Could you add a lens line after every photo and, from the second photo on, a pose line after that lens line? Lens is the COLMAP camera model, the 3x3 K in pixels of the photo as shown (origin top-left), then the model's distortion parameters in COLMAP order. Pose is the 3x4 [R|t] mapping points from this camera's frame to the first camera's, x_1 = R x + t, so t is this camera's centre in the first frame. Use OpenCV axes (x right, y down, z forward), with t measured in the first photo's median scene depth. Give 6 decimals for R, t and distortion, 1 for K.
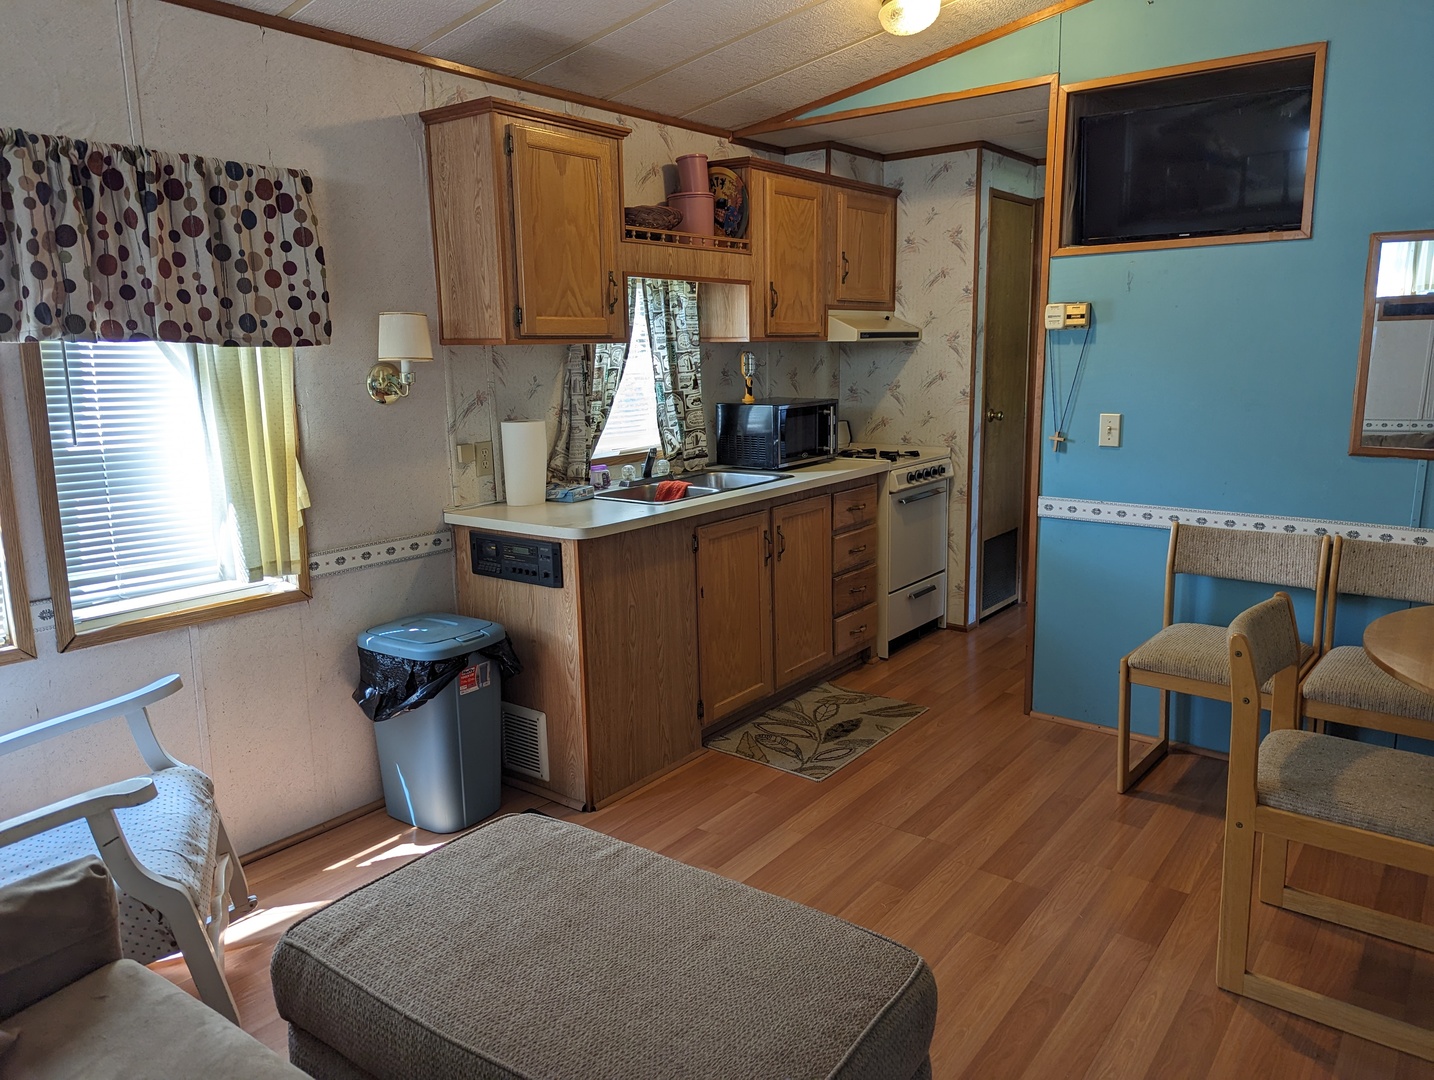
lens RADIAL K [[1010.4, 0, 716.5], [0, 1010.4, 538.0], [0, 0, 1]] dist [0.028554, -0.005478]
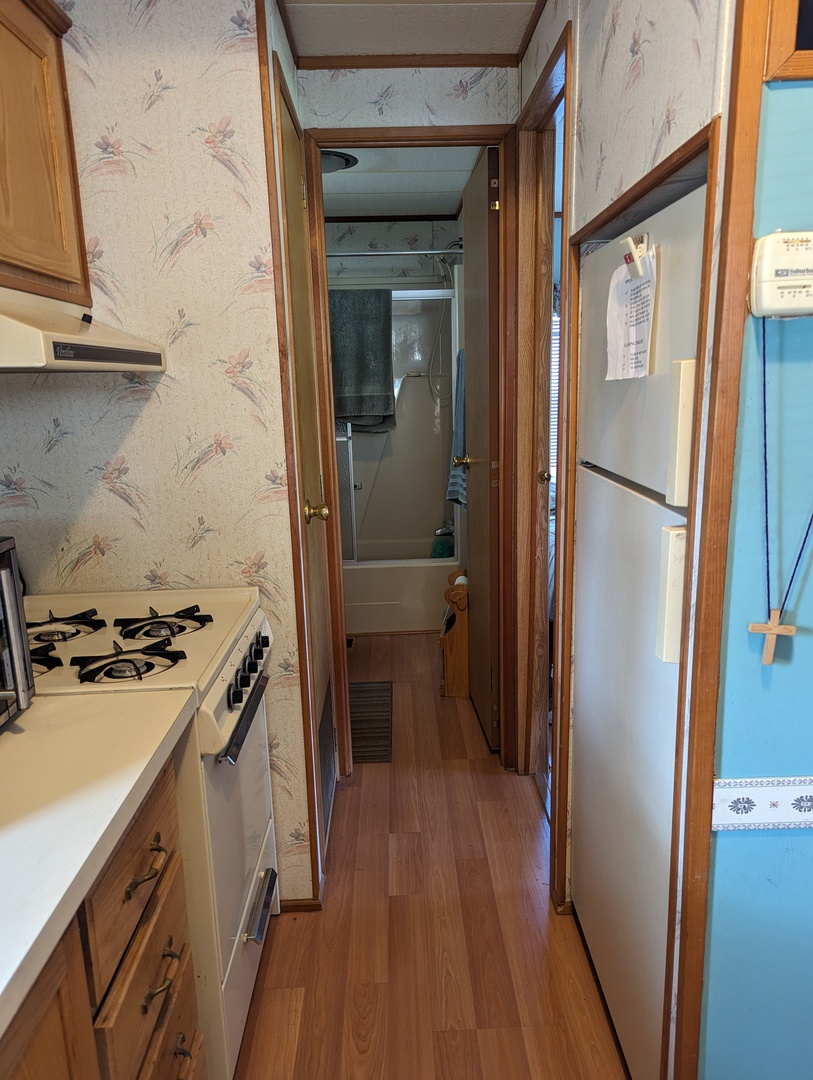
lens RADIAL K [[761.0, 0, 411.5], [0, 761.0, 551.0], [0, 0, 1]] dist [0.028554, -0.005478]
pose [[0.767704, -0.143594, 0.624508, 0.055886], [0.133890, 0.989004, 0.062812, -0.120086], [-0.626660, 0.035394, 0.778488, 0.655945]]
